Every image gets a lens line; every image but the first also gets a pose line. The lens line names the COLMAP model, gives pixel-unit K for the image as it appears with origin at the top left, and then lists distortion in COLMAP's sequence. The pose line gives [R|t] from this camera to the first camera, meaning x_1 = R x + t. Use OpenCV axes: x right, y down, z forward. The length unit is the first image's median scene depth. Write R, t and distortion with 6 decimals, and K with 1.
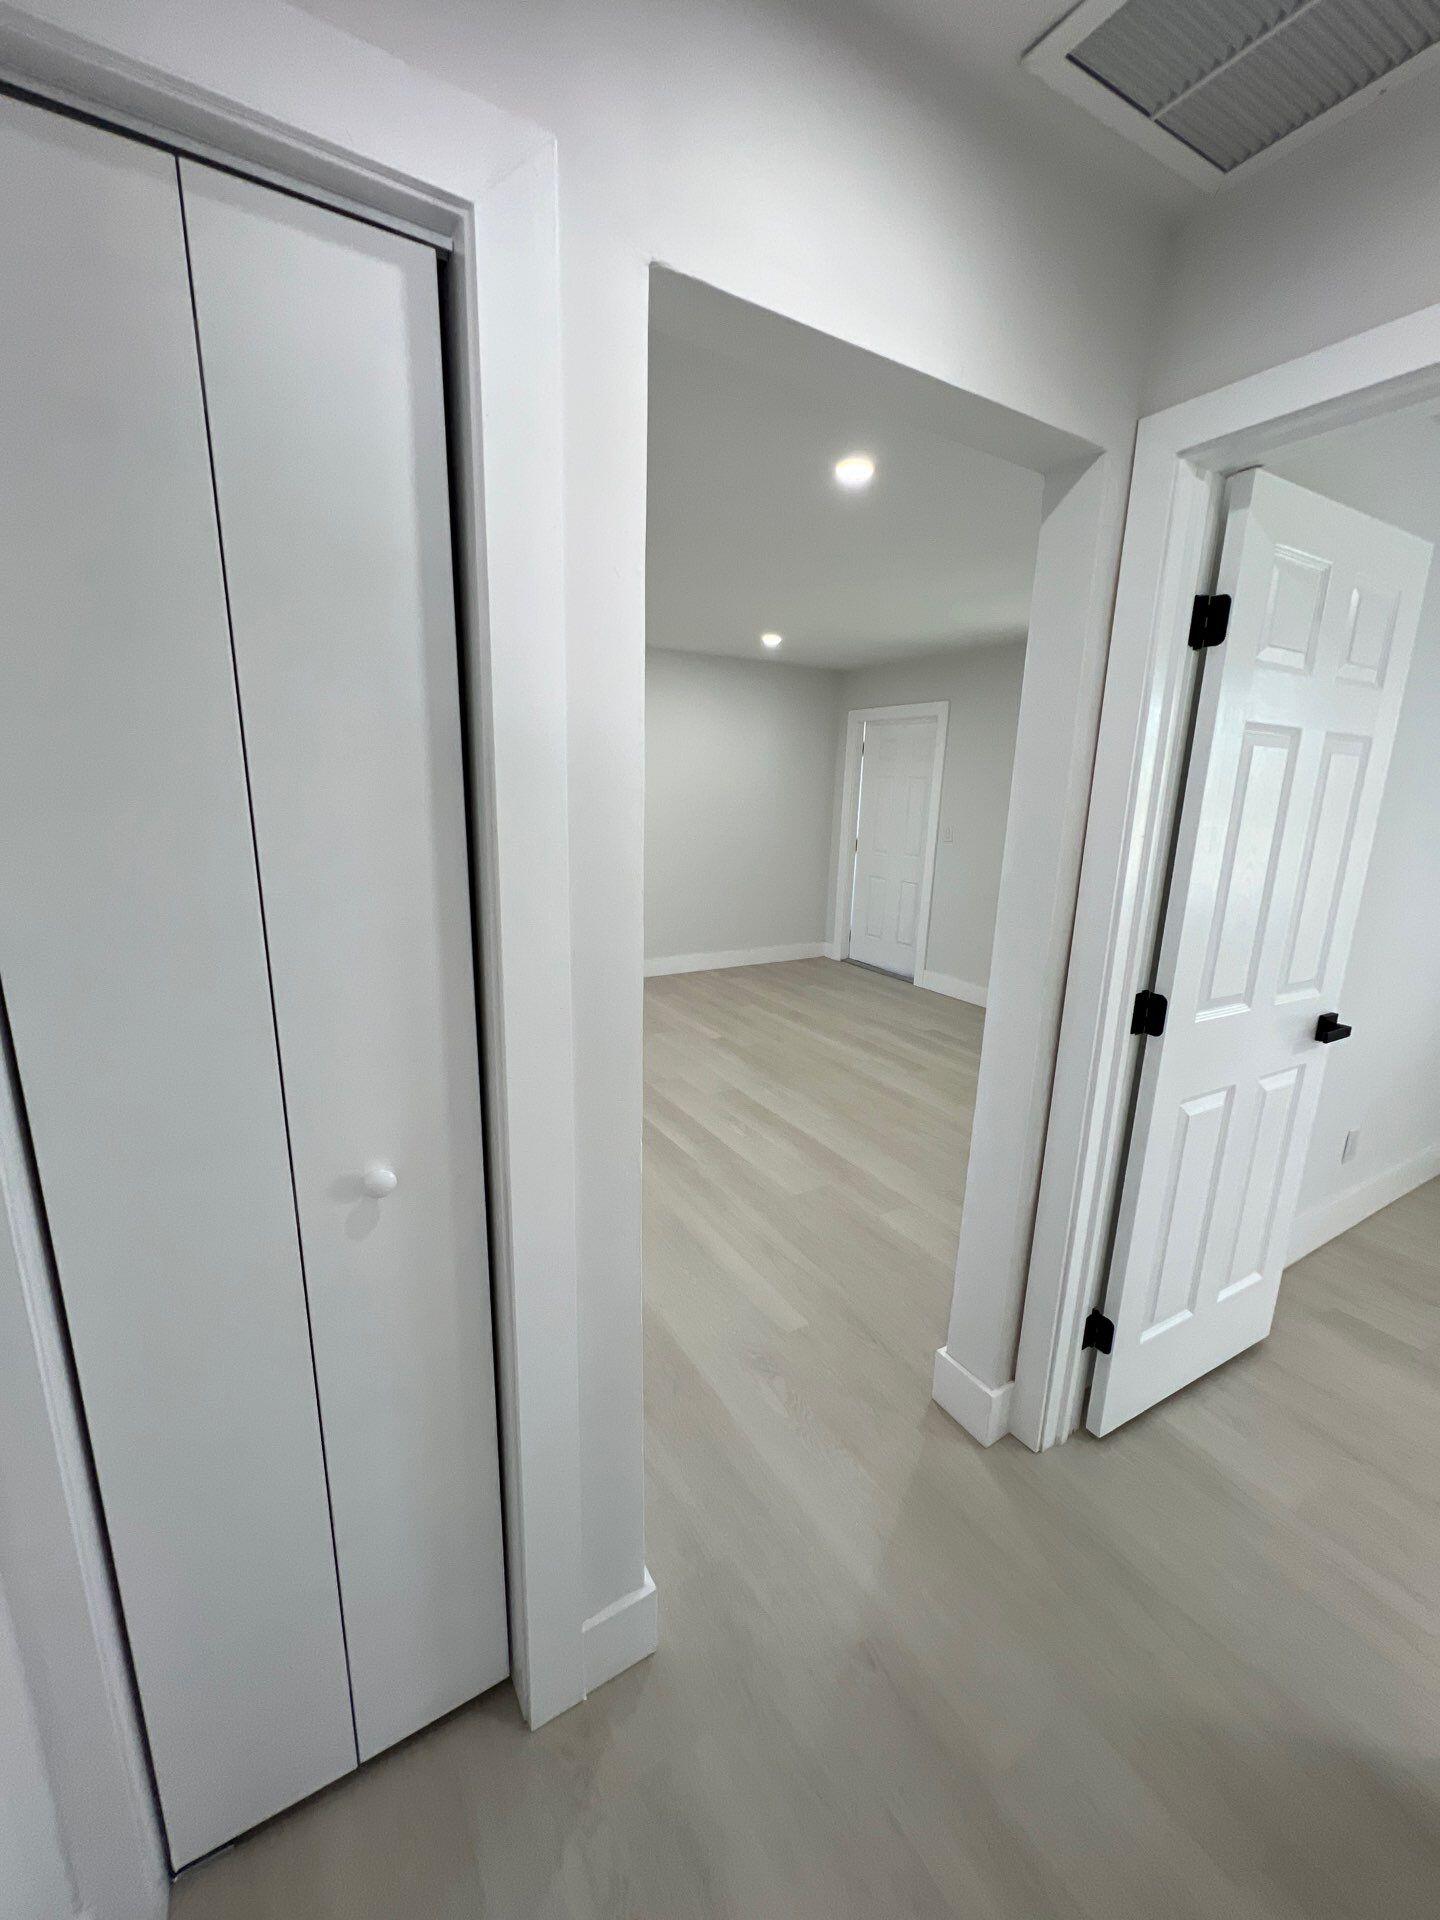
lens RADIAL K [[766.4, 0, 716.8], [0, 766.4, 959.8], [0, 0, 1]] dist [-0.001852, 0.000379]
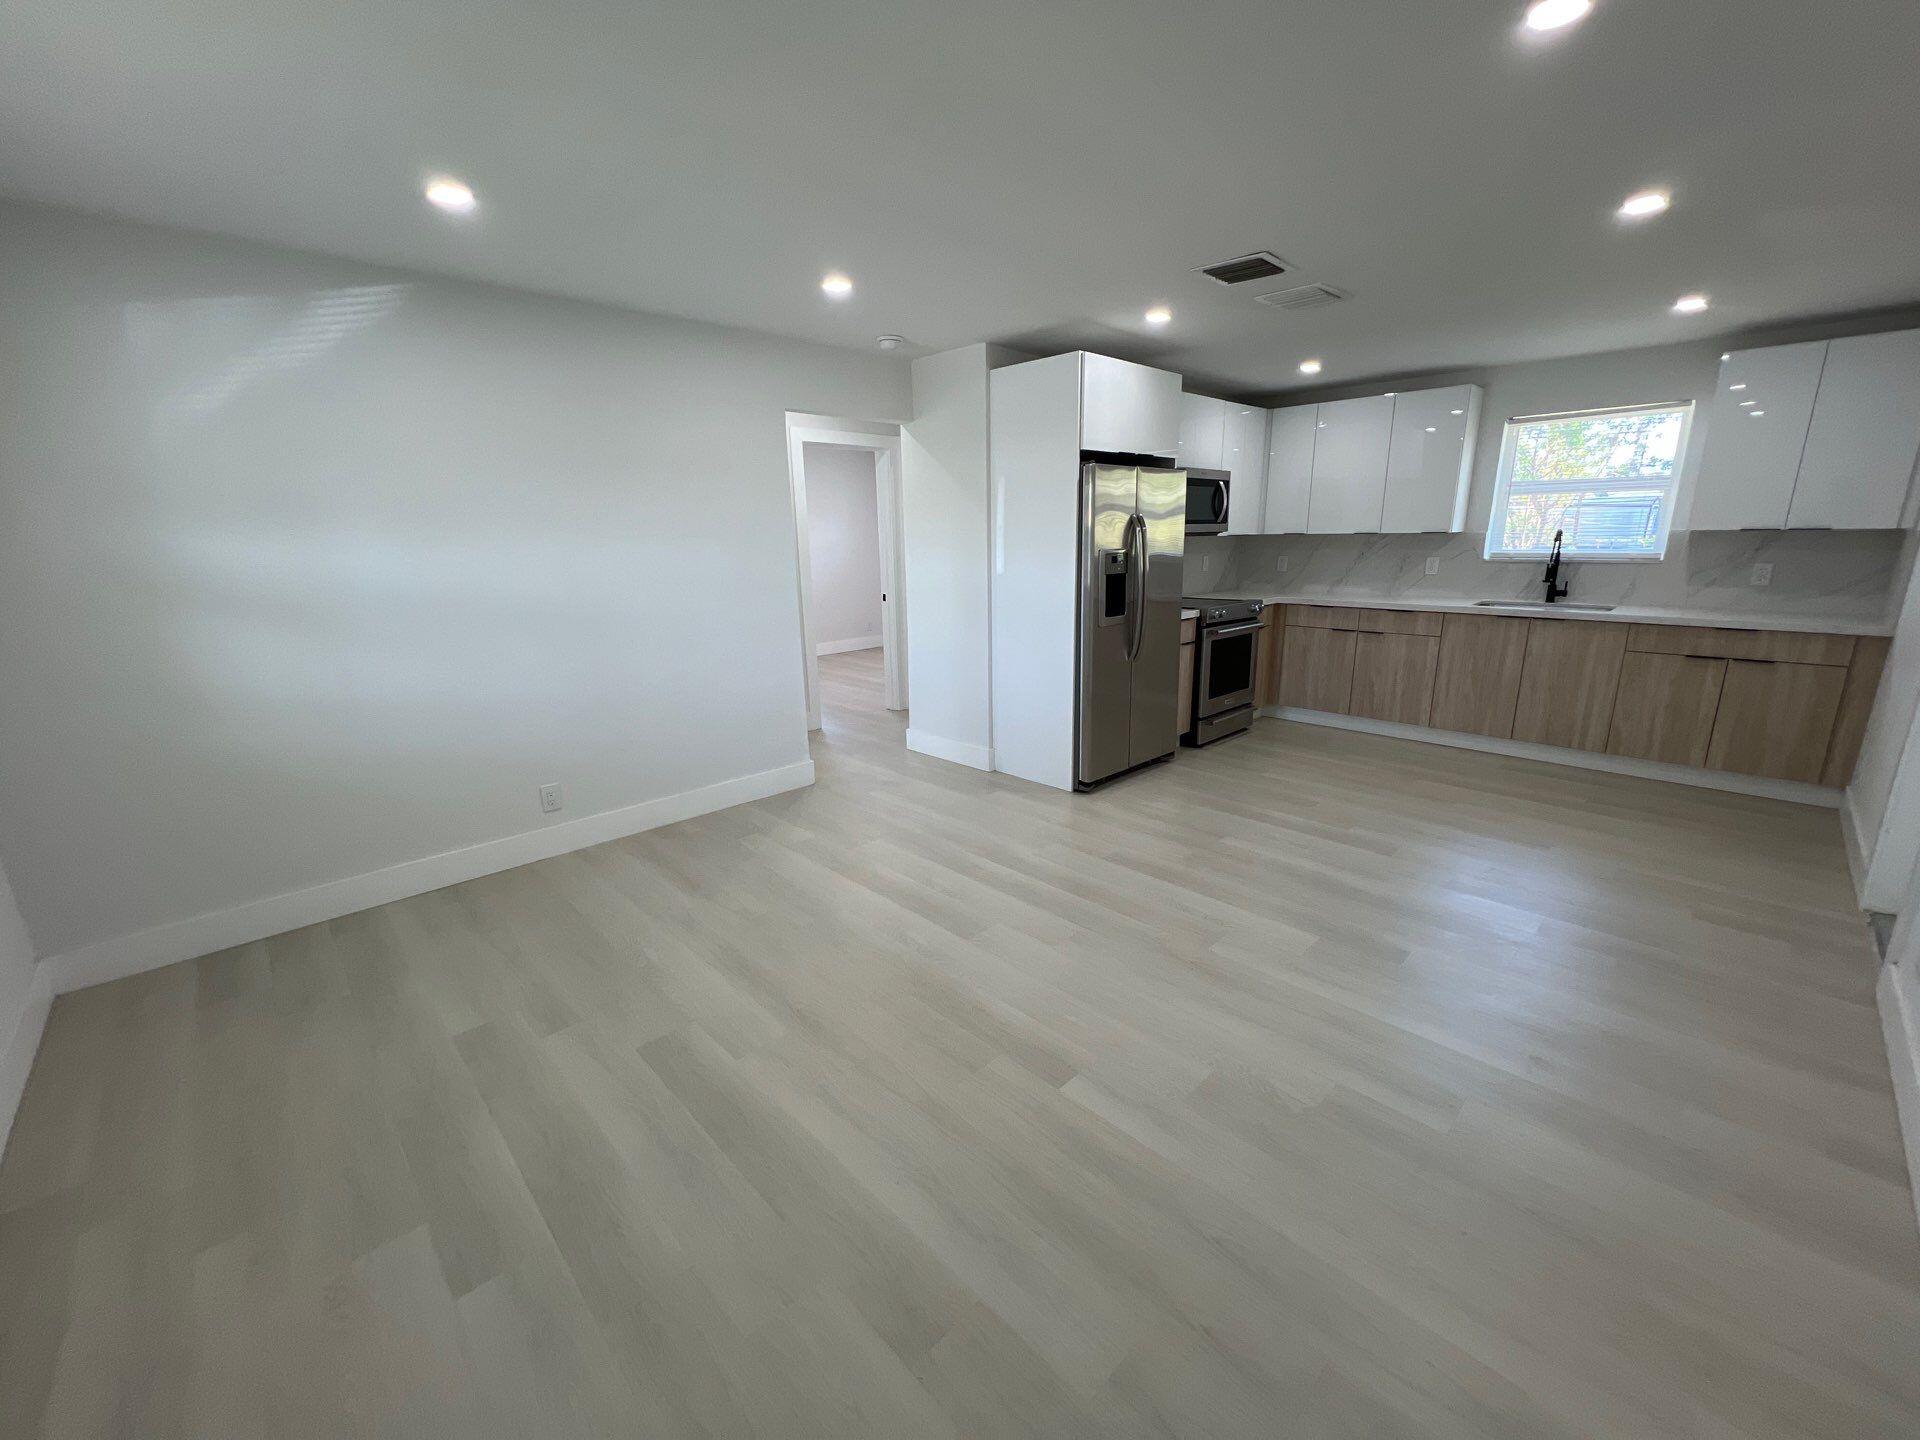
lens RADIAL K [[766.4, 0, 958.1], [0, 766.4, 723.7], [0, 0, 1]] dist [-0.001852, 0.000379]
pose [[-0.973800, 0.048772, -0.222115, 0.181568], [-0.057244, 0.892705, 0.446990, -0.331942], [0.220084, 0.447994, -0.866524, 1.517488]]
